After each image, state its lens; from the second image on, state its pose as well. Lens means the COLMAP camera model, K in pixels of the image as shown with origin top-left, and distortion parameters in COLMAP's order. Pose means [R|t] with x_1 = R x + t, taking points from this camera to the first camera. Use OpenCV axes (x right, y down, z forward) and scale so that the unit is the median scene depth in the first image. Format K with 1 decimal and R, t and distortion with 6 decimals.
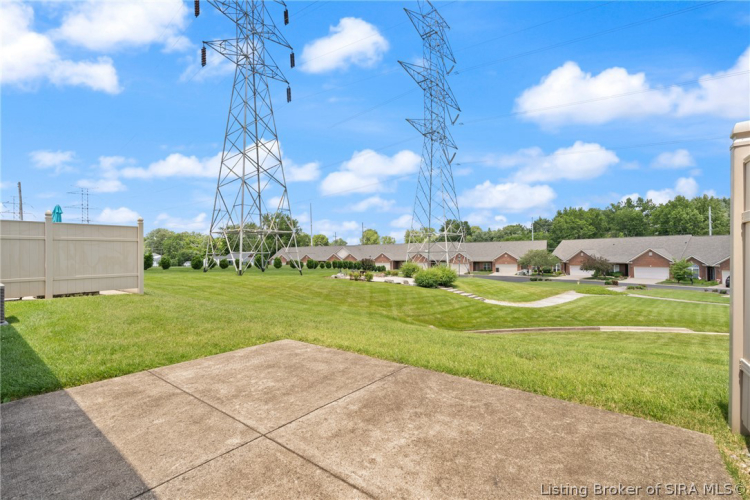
lens RADIAL K [[331.6, 0, 374.8], [0, 331.6, 247.2], [0, 0, 1]] dist [-0.004565, 0.000039]
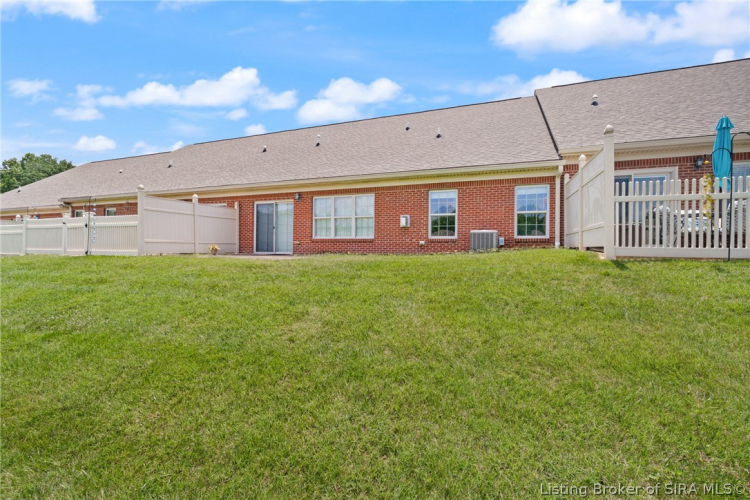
lens RADIAL K [[331.6, 0, 367.5], [0, 331.6, 248.0], [0, 0, 1]] dist [-0.004565, 0.000039]
pose [[-0.960629, 0.004316, -0.277802, -0.423897], [0.009857, 0.999779, -0.018551, 0.455324], [0.277660, -0.020559, -0.960459, 4.928728]]
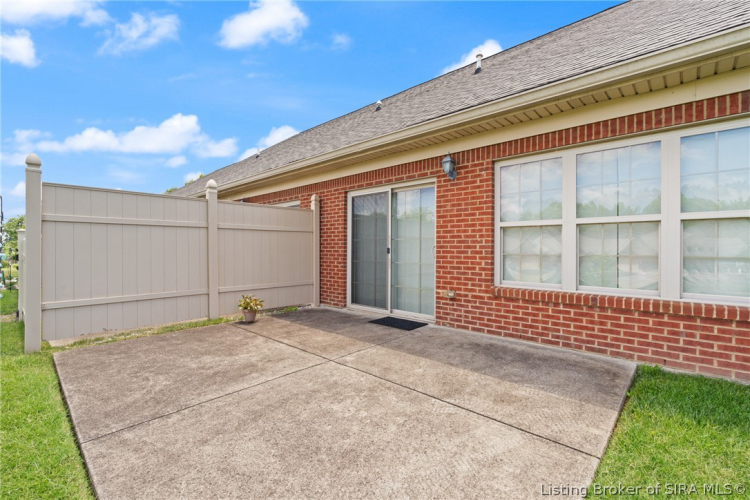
lens RADIAL K [[331.6, 0, 370.5], [0, 331.6, 249.3], [0, 0, 1]] dist [-0.004565, 0.000039]
pose [[-0.995629, 0.011792, 0.092645, -0.532544], [0.010002, 0.999755, -0.019760, 0.095748], [-0.092855, -0.018747, -0.995503, 1.998291]]
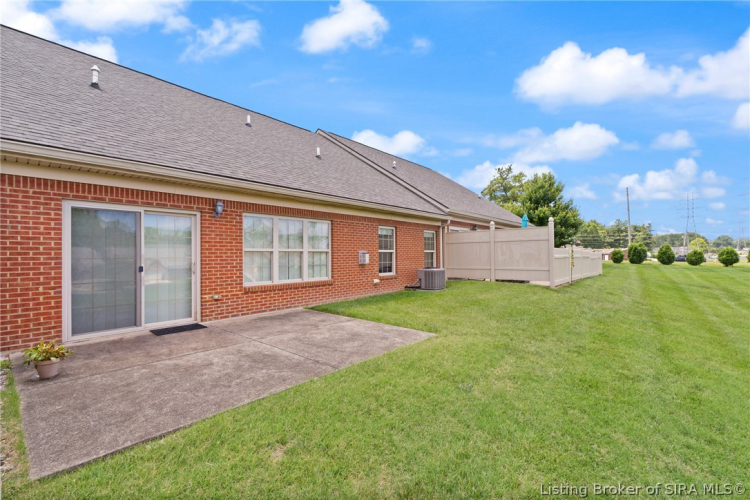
lens RADIAL K [[331.6, 0, 372.3], [0, 331.6, 254.1], [0, 0, 1]] dist [-0.004565, 0.000039]
pose [[-0.059523, 0.008447, -0.998191, 1.472047], [0.035097, 0.999364, 0.006364, 0.011616], [0.997610, -0.034655, -0.059781, 1.583773]]
